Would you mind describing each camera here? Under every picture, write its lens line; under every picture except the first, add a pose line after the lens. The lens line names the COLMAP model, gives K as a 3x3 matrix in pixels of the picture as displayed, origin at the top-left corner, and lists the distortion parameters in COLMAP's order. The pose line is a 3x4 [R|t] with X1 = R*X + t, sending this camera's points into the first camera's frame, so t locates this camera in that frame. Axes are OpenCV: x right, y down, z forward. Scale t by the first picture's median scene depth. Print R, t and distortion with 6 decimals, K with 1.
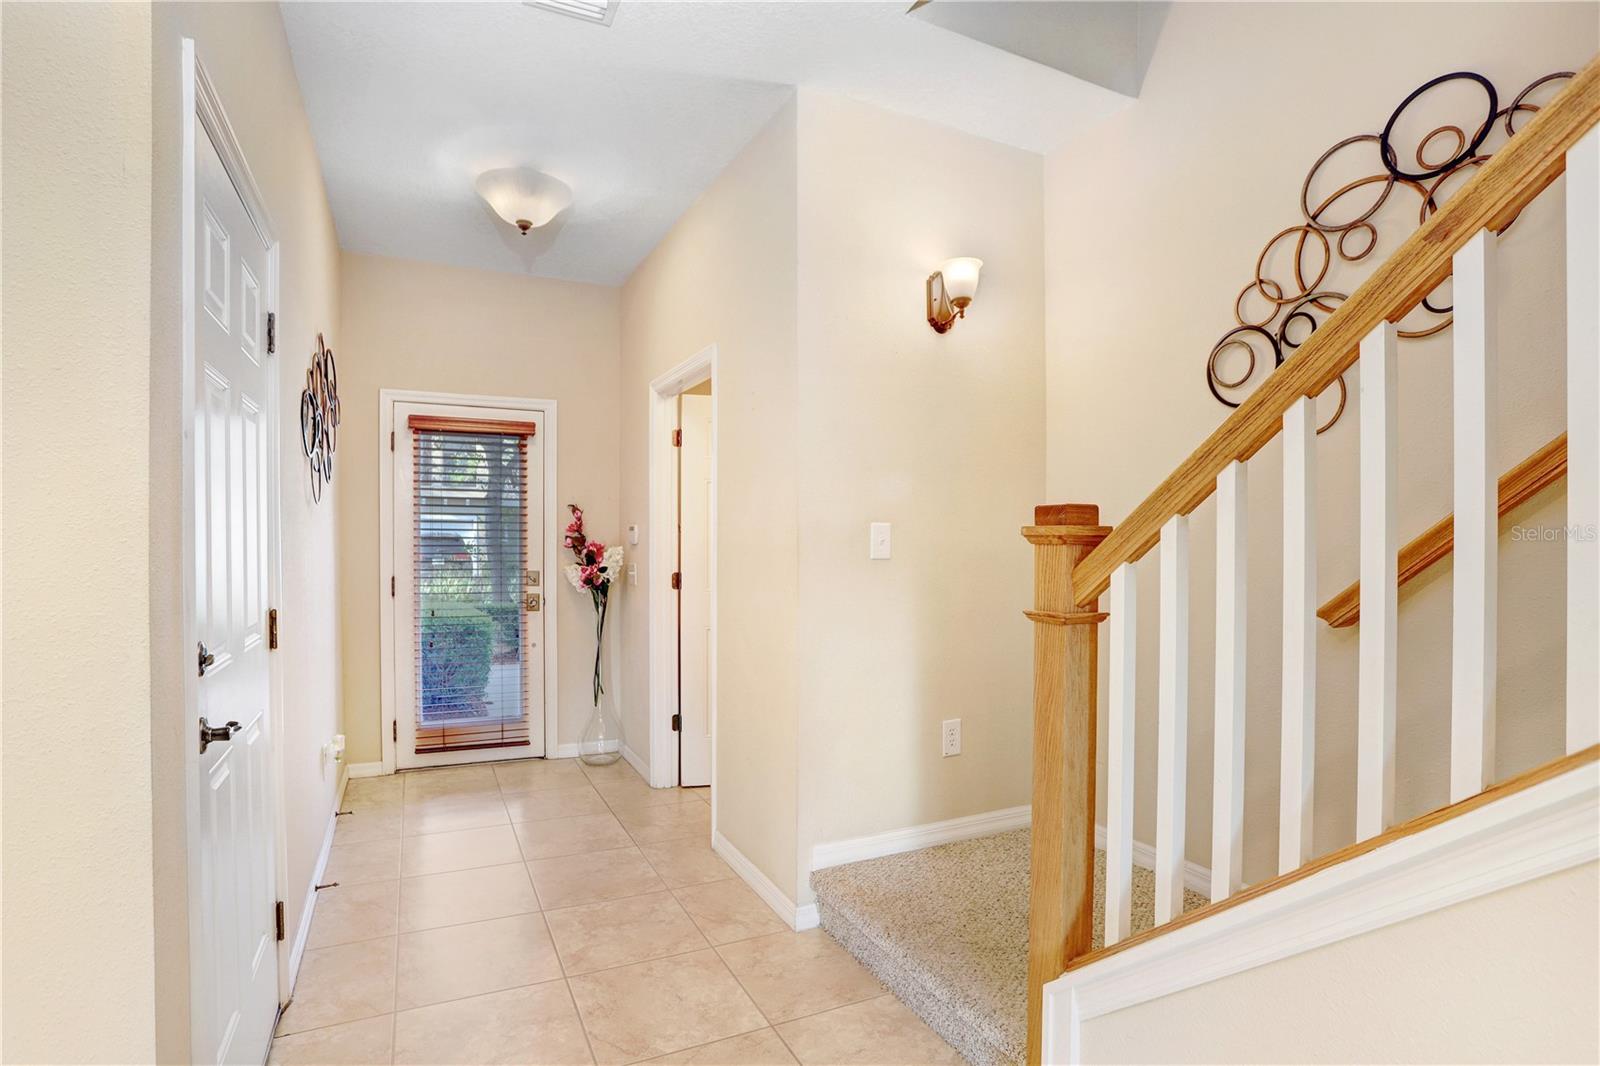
lens RADIAL K [[808.5, 0, 781.0], [0, 808.5, 542.4], [0, 0, 1]] dist [-0.073565, 0.029836]
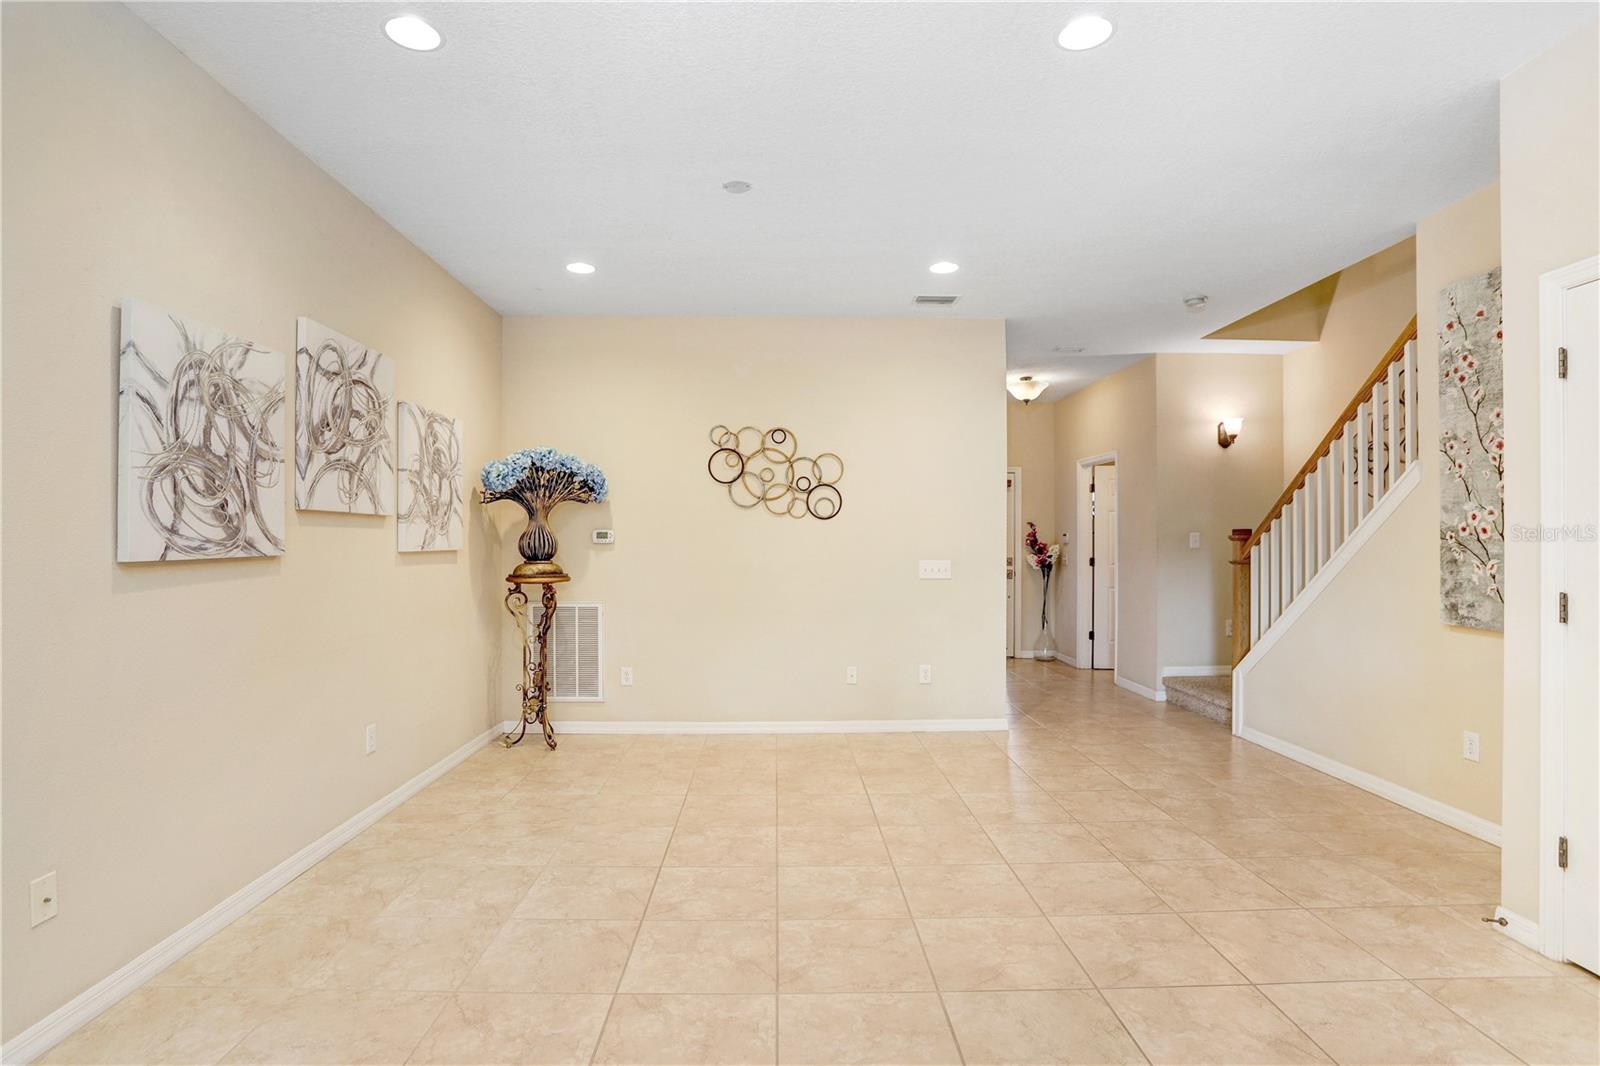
lens RADIAL K [[808.5, 0, 781.0], [0, 808.5, 542.4], [0, 0, 1]] dist [-0.073565, 0.029836]
pose [[0.907233, -0.001313, -0.420626, 0.001130], [-0.000606, 0.999990, -0.004430, 0.009669], [0.420628, 0.004274, 0.907223, -1.056737]]
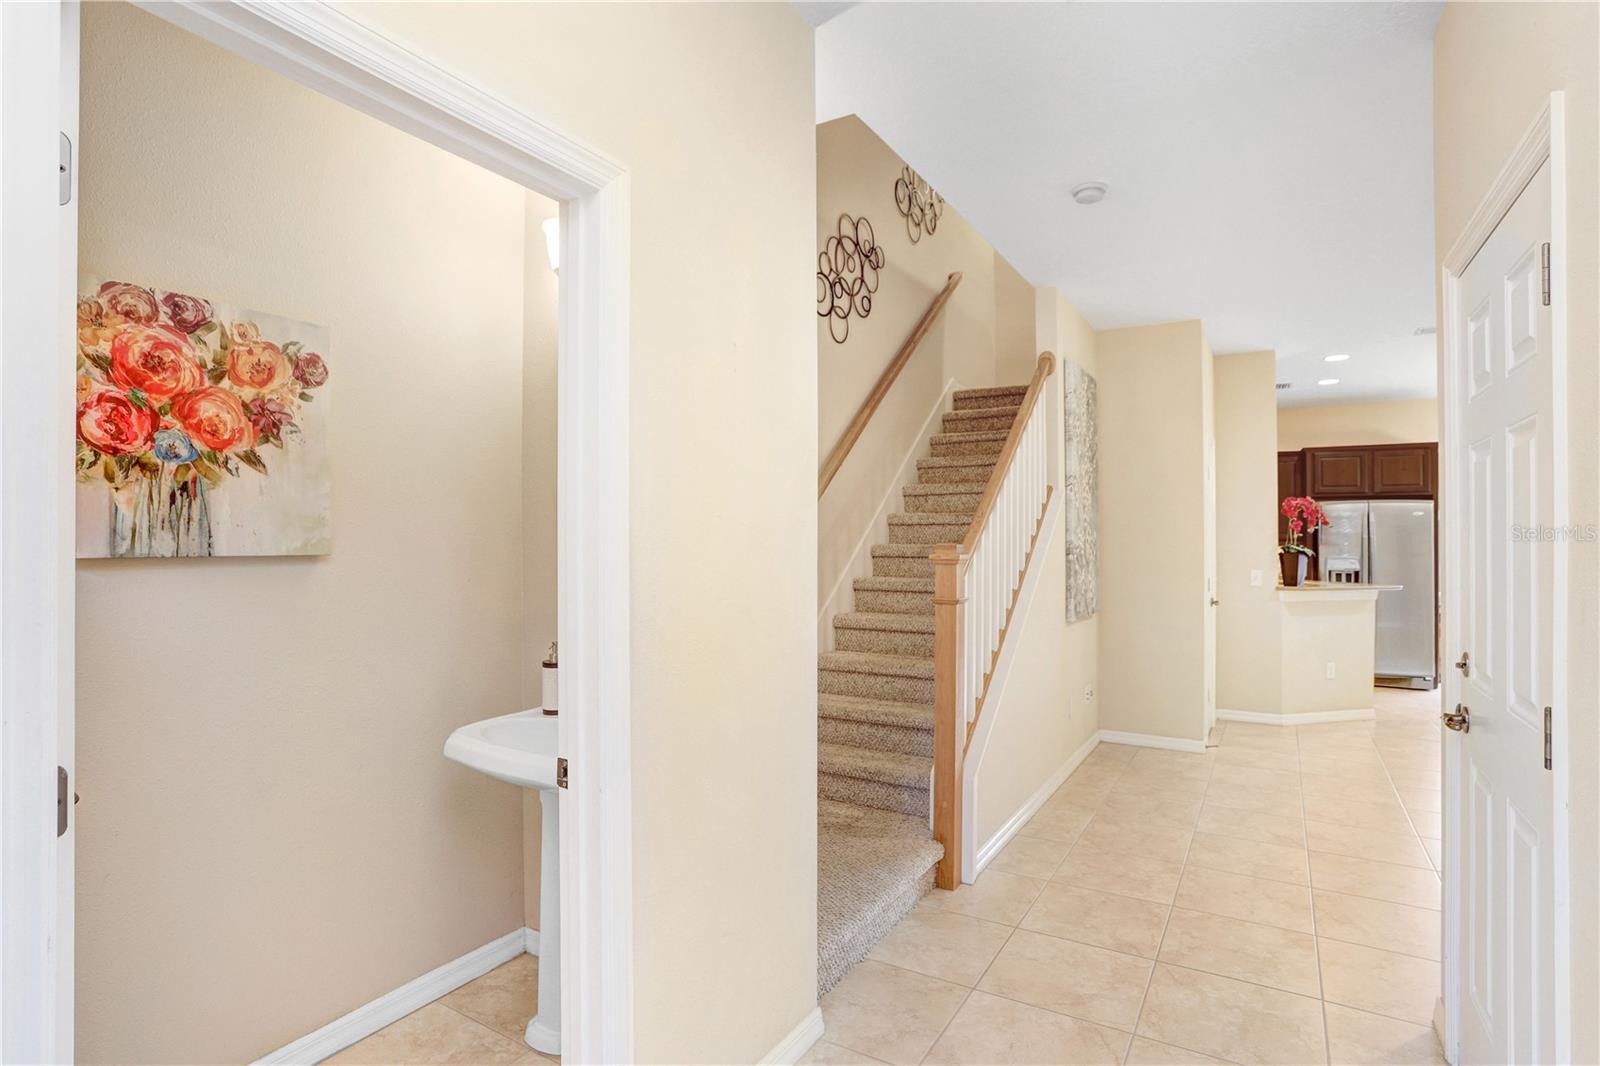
lens RADIAL K [[839.2, 0, 800.0], [0, 839.2, 533.0], [0, 0, 1]] dist [-0.046988, 0.033297]
pose [[-0.573512, -0.005447, 0.819179, -0.432161], [-0.002556, 0.999985, 0.004859, -0.034807], [-0.819193, 0.000692, -0.573518, 0.967584]]
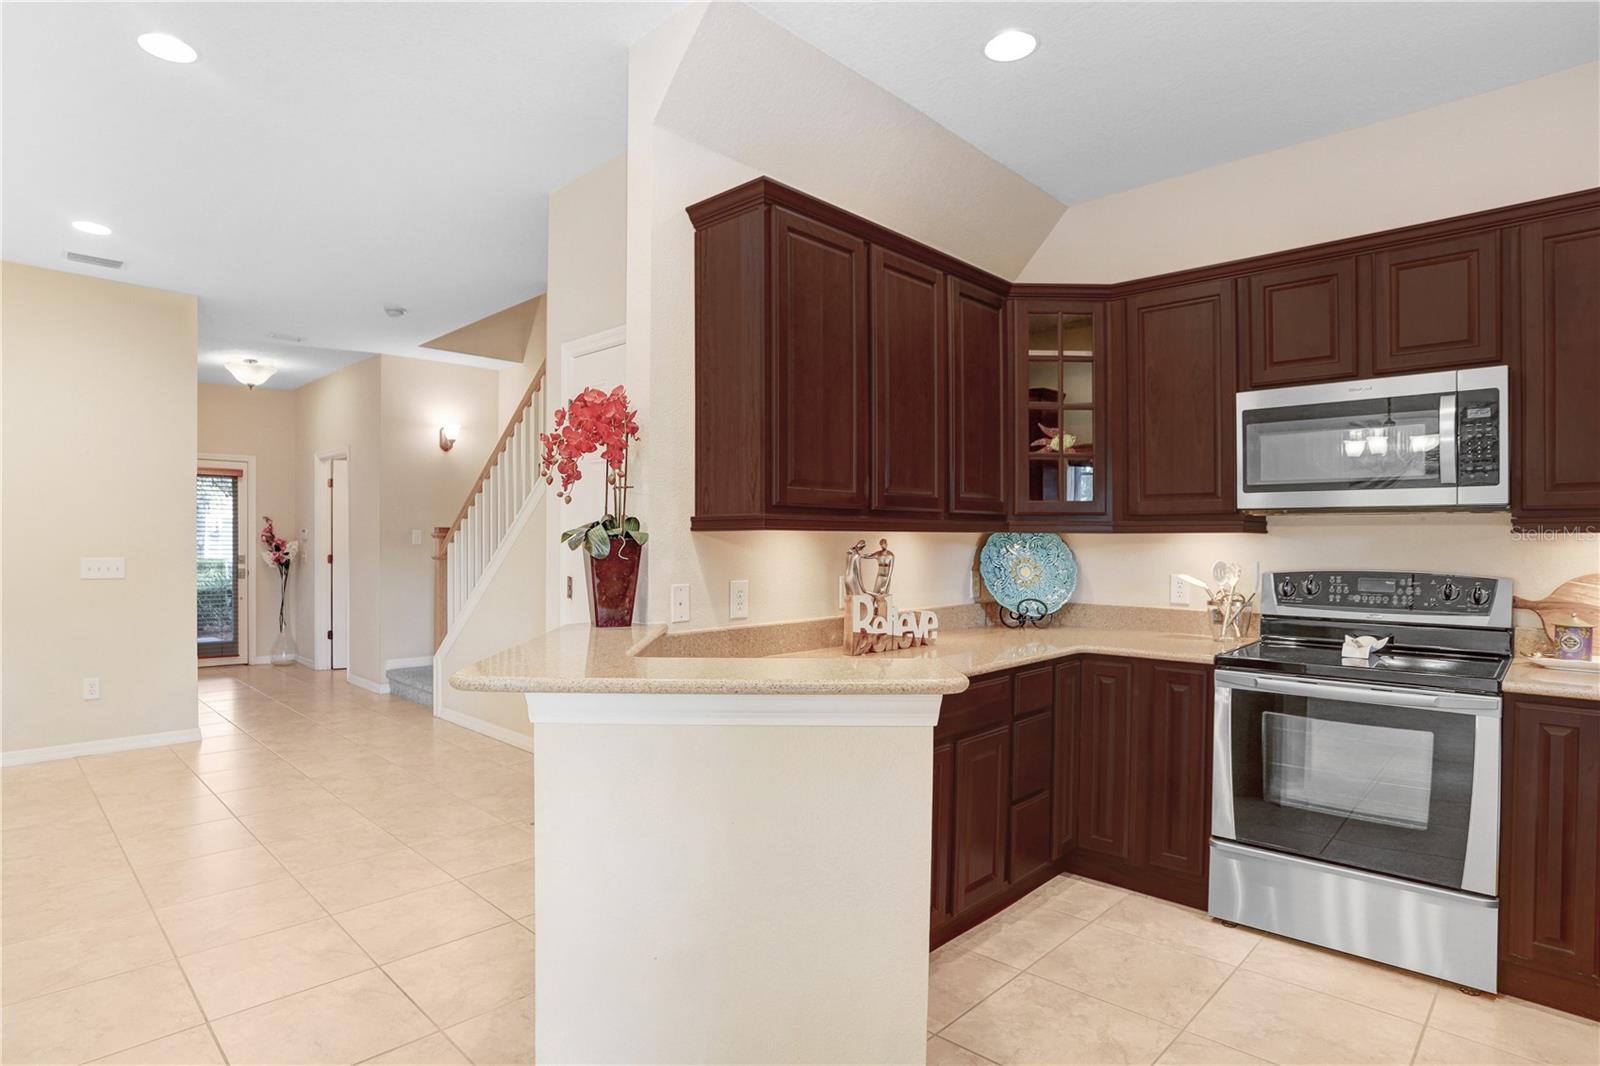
lens RADIAL K [[853.7, 0, 777.6], [0, 853.7, 542.4], [0, 0, 1]] dist [-0.098446, 0.043970]
pose [[0.938603, 0.001729, 0.344994, 0.179503], [-0.001300, 0.999998, -0.001475, 0.010324], [-0.344996, 0.000936, 0.938604, -1.179494]]
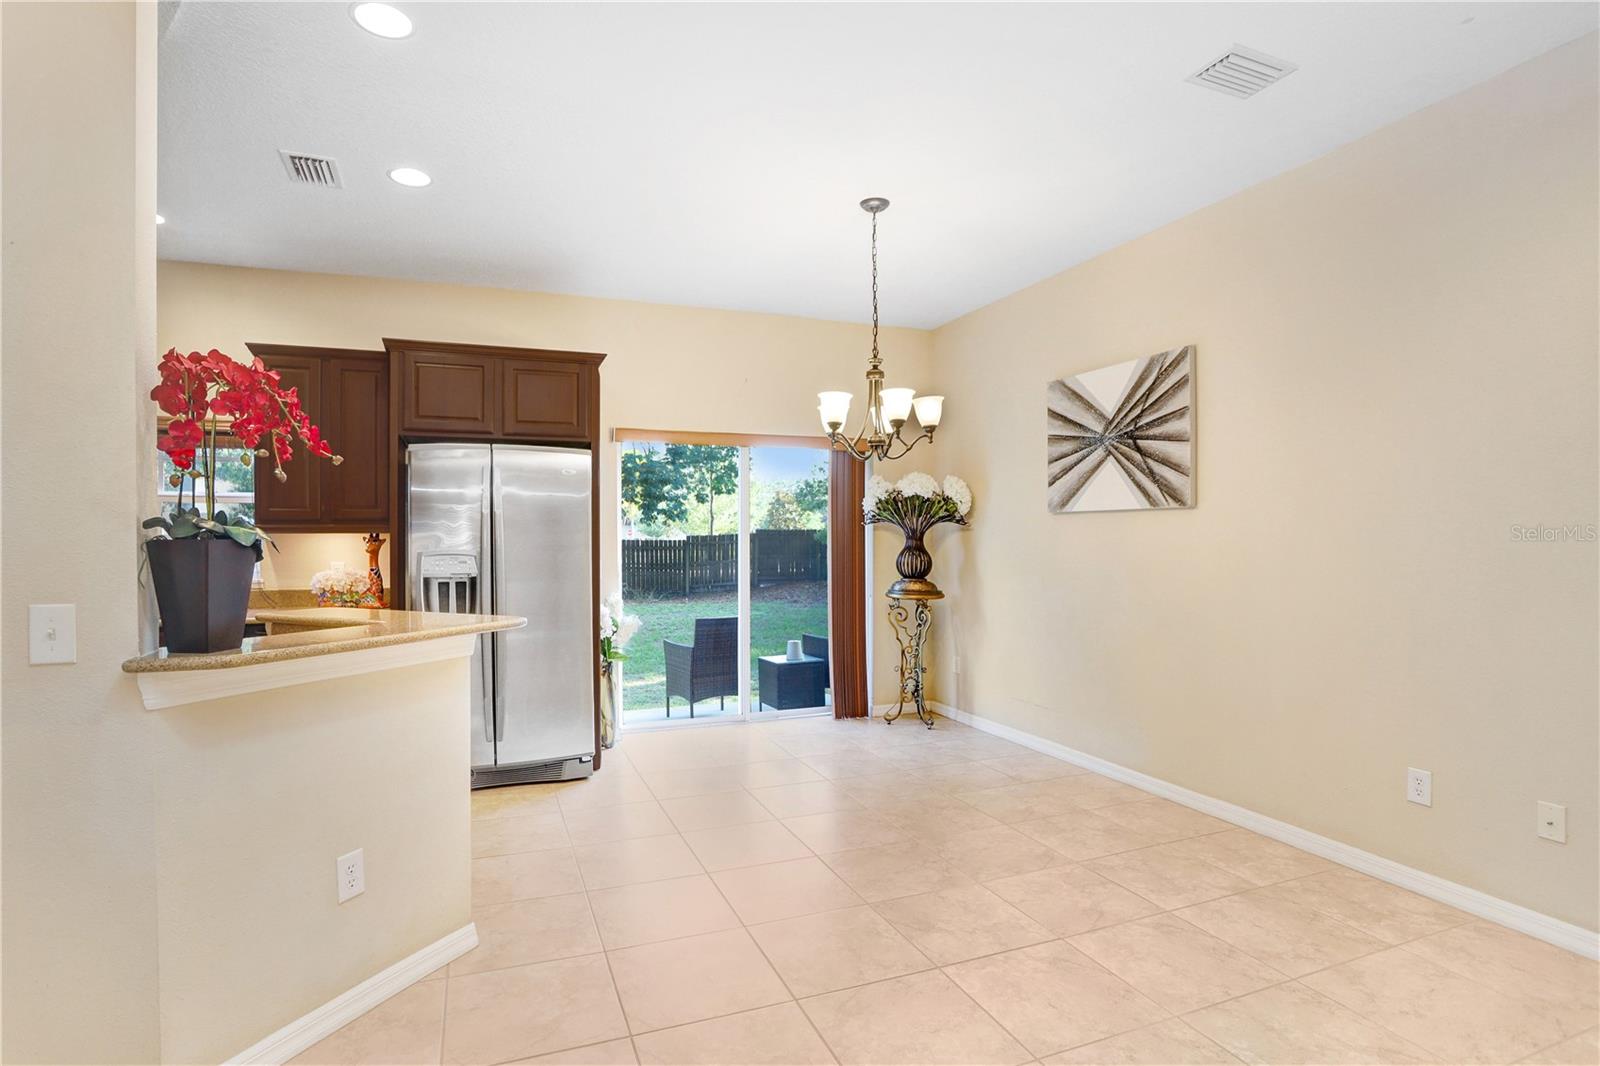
lens RADIAL K [[808.5, 0, 781.0], [0, 808.5, 542.4], [0, 0, 1]] dist [-0.073565, 0.029836]
pose [[-0.996953, 0.001102, 0.077999, -0.066497], [0.002133, 0.999912, 0.013129, 0.003376], [-0.077977, 0.013255, -0.996867, -0.204274]]
